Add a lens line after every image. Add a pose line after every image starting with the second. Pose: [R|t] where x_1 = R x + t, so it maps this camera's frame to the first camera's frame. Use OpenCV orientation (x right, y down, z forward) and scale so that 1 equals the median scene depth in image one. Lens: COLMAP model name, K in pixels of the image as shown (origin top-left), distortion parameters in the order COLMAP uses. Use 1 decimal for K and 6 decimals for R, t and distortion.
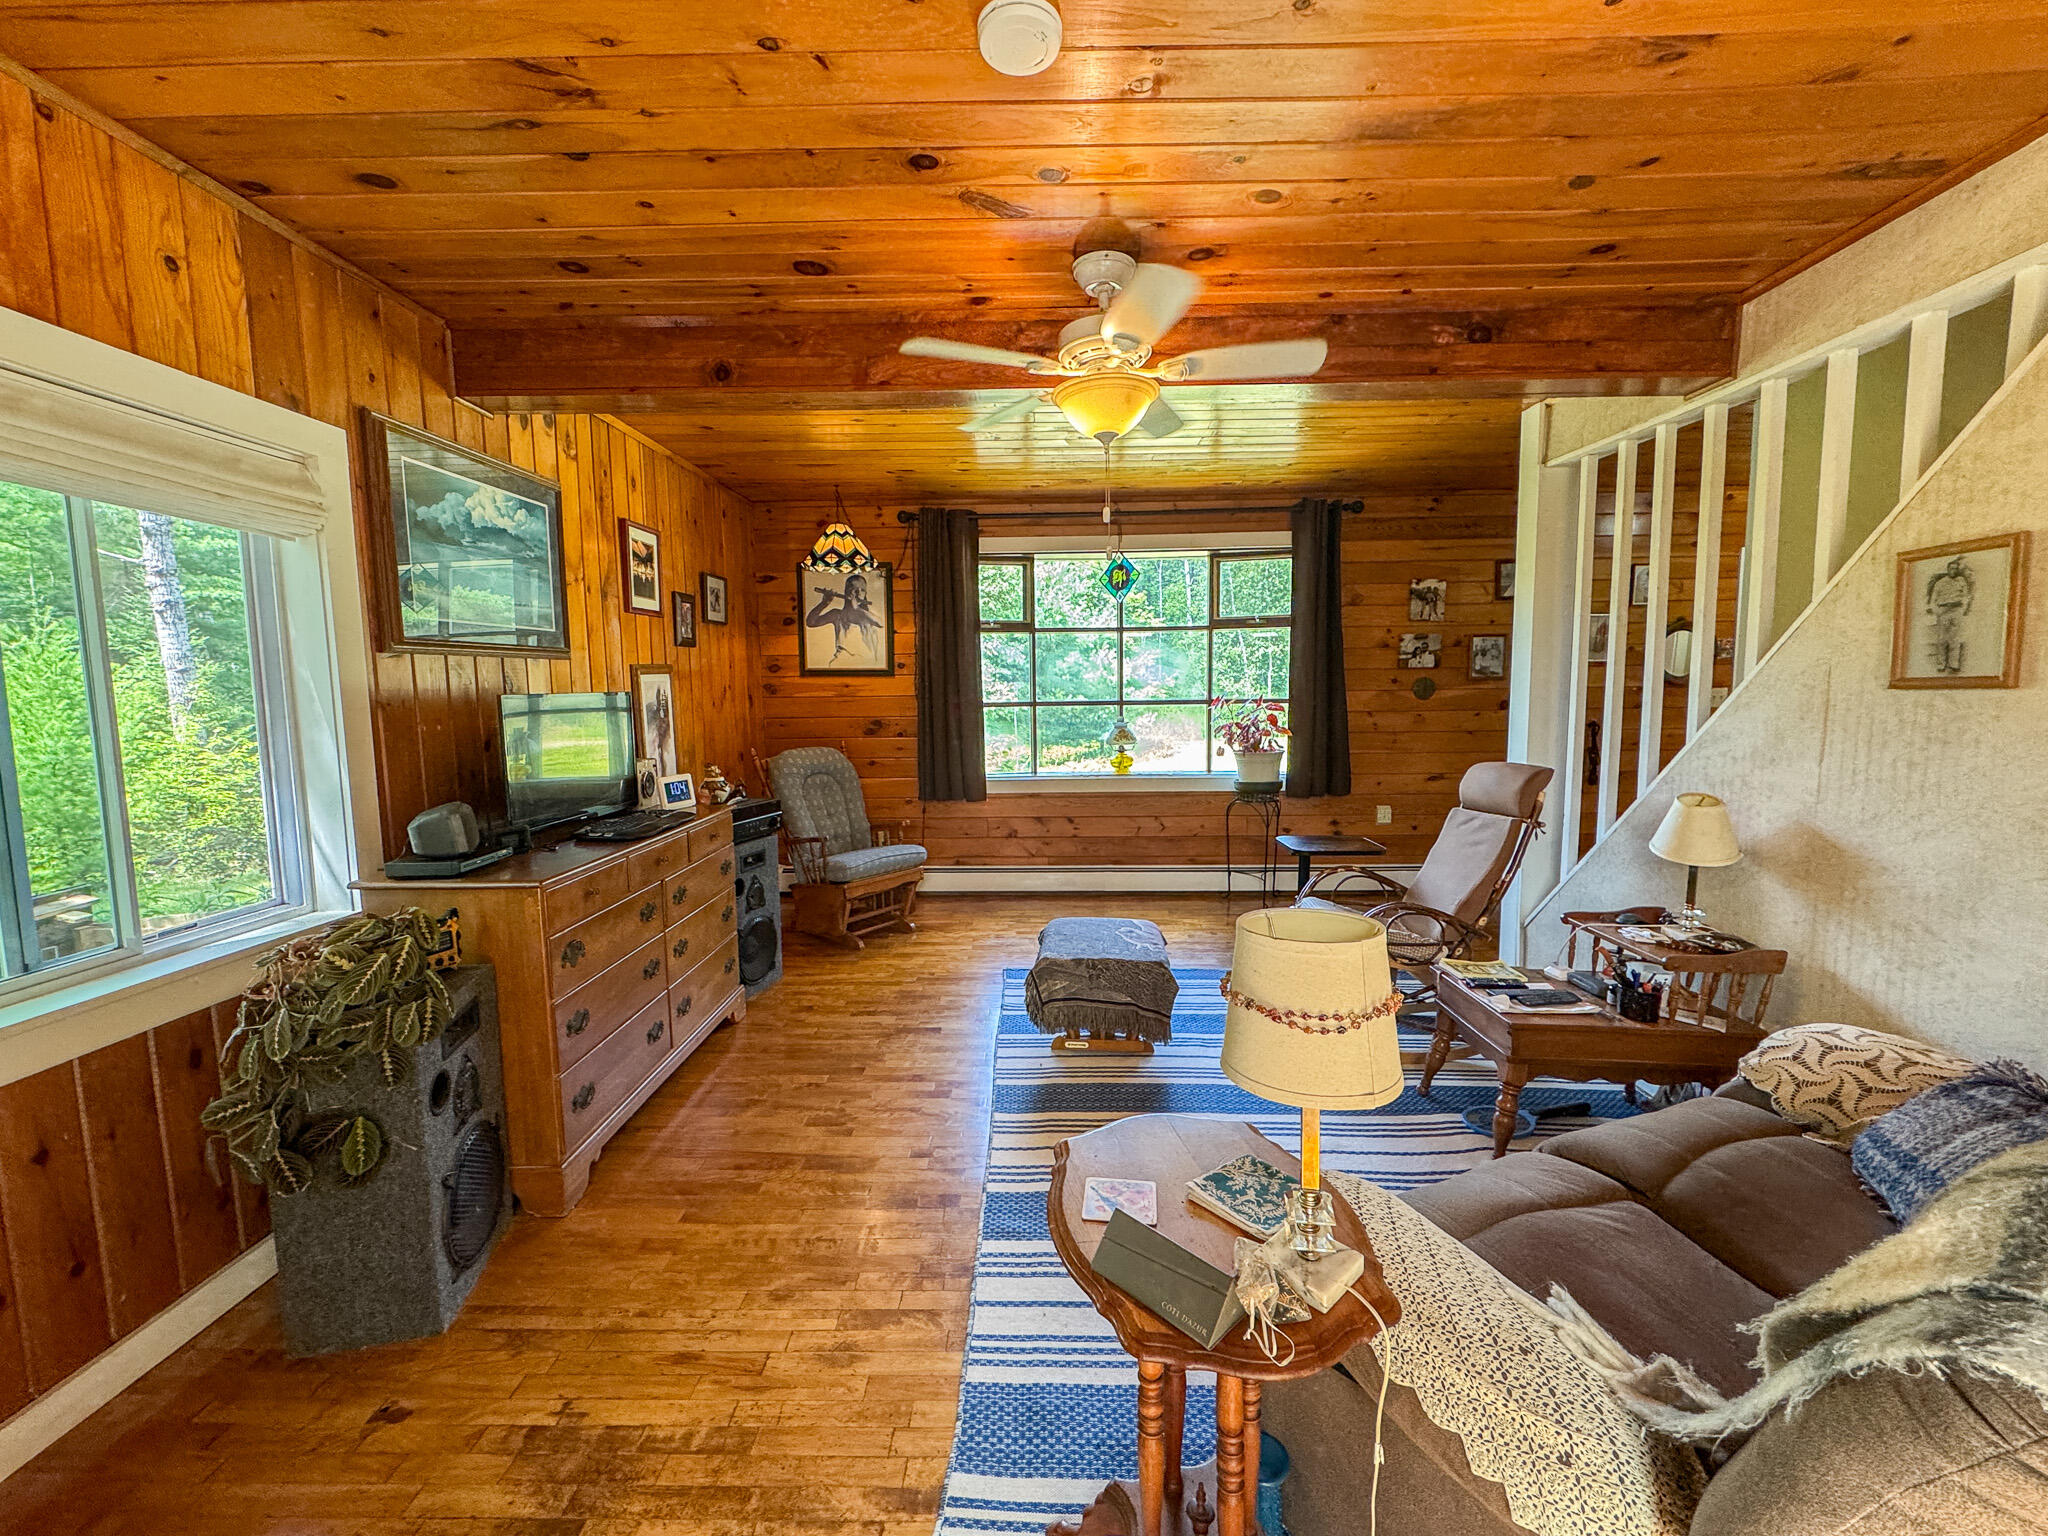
lens RADIAL K [[830.0, 0, 1034.0], [0, 830.0, 763.8], [0, 0, 1]] dist [-0.003193, 0.000389]
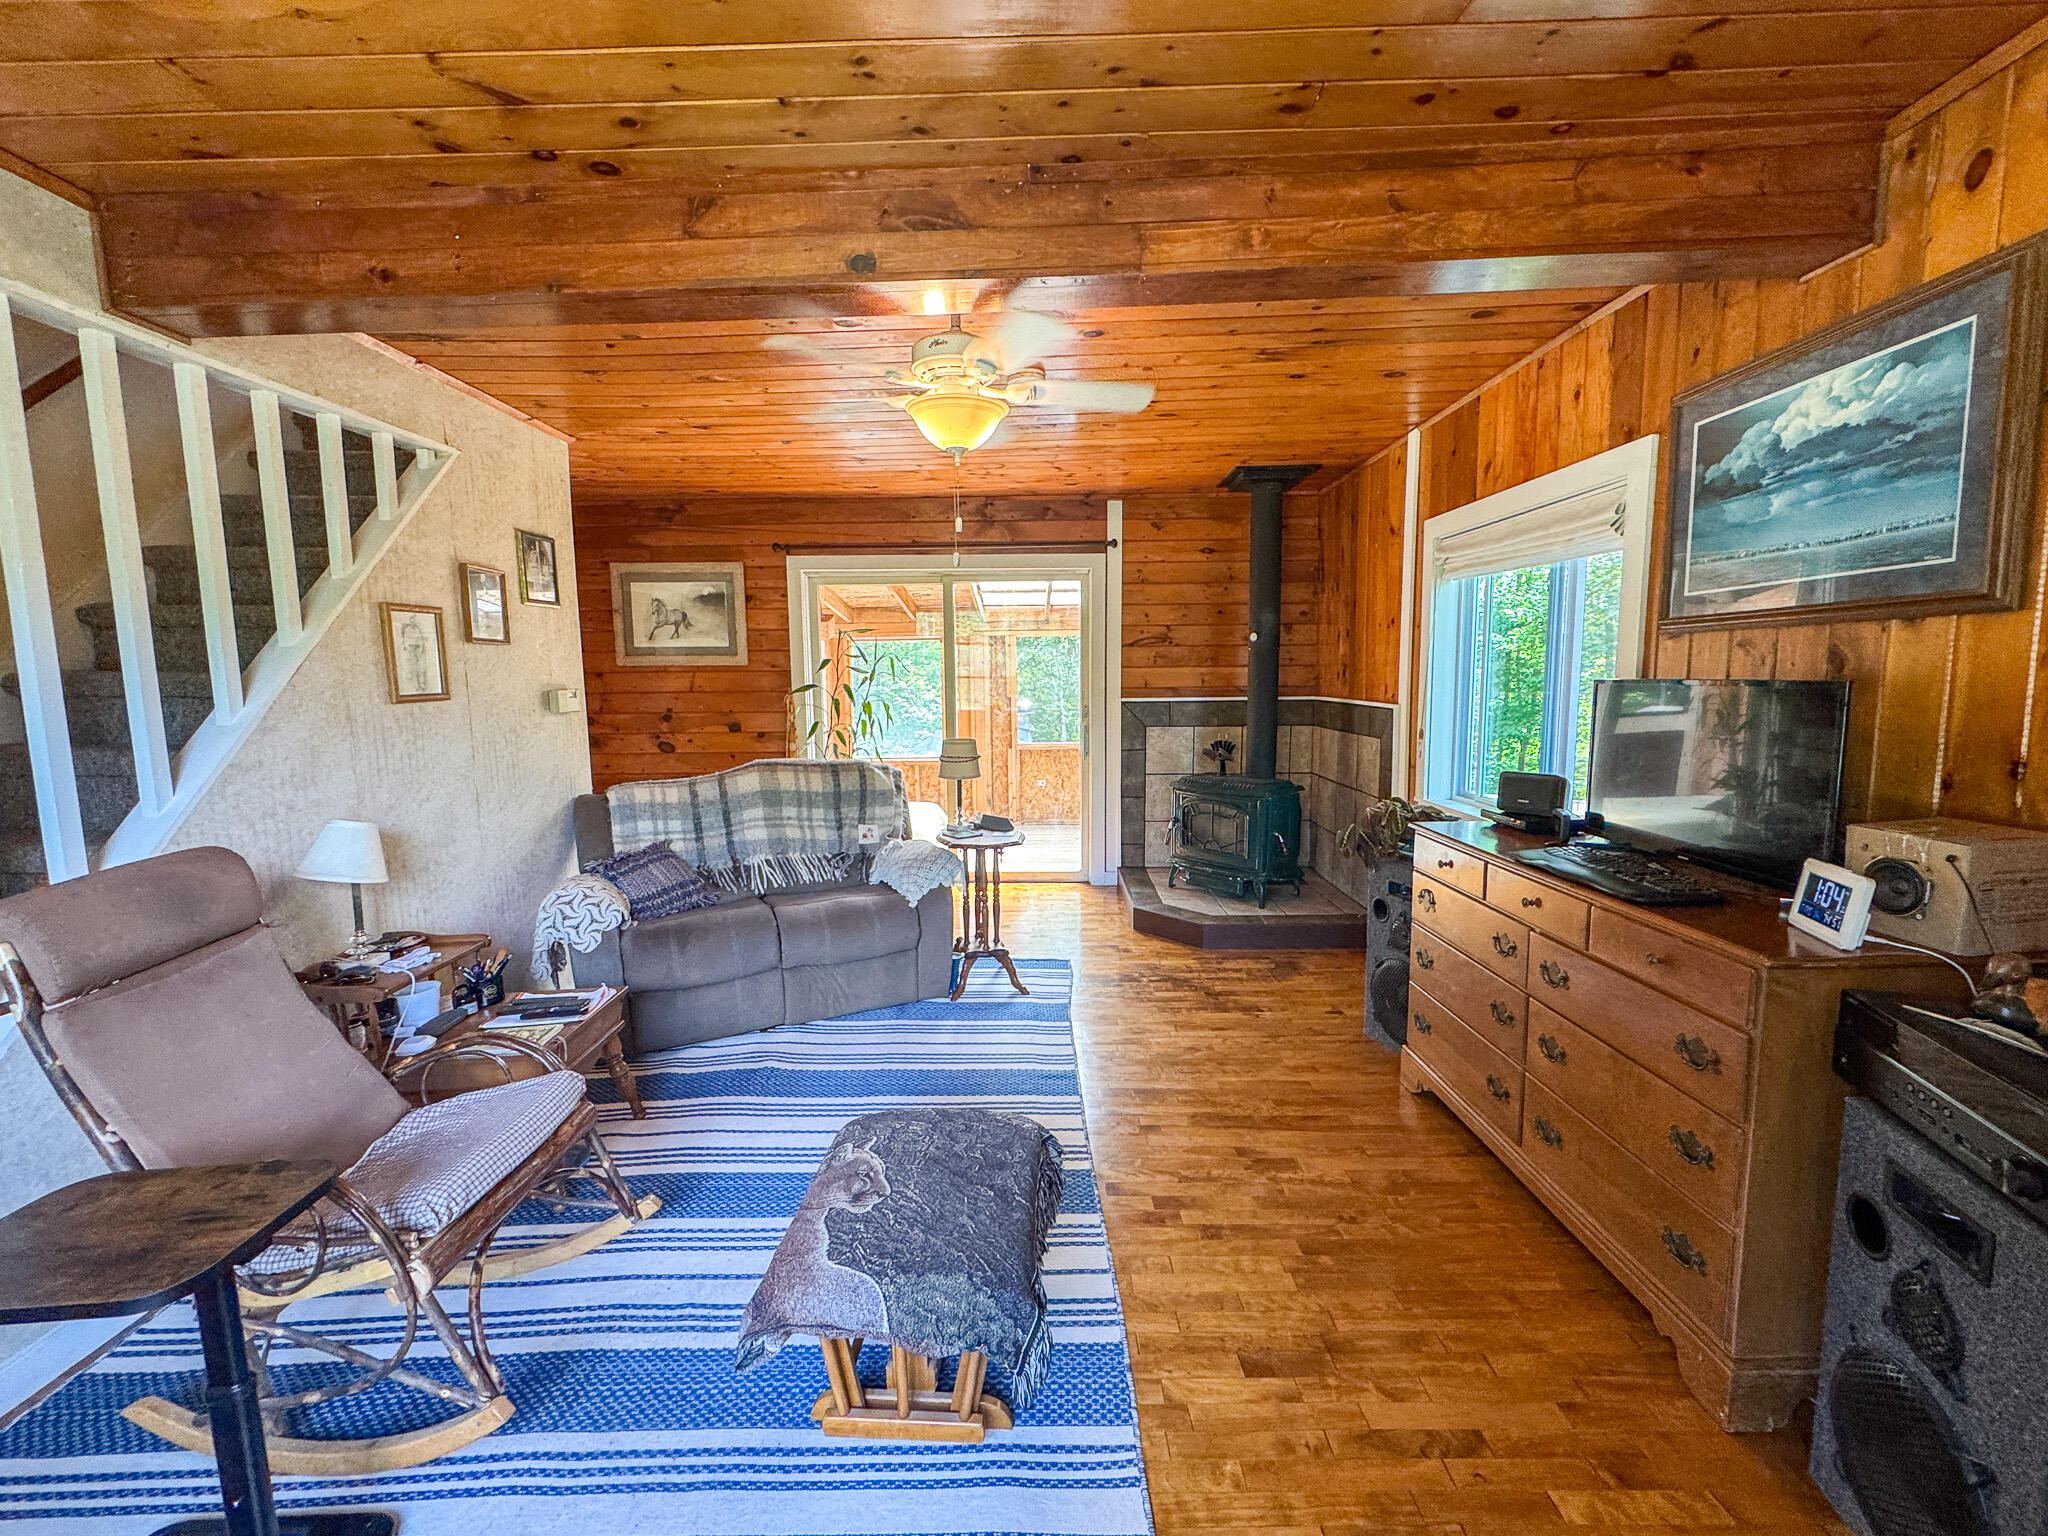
lens RADIAL K [[830.0, 0, 1028.8], [0, 830.0, 765.7], [0, 0, 1]] dist [-0.003193, 0.000389]
pose [[-0.999504, 0.027869, -0.014688, 0.019917], [0.024263, 0.978396, 0.205310, -0.183334], [0.020092, 0.204852, -0.978587, 1.804048]]
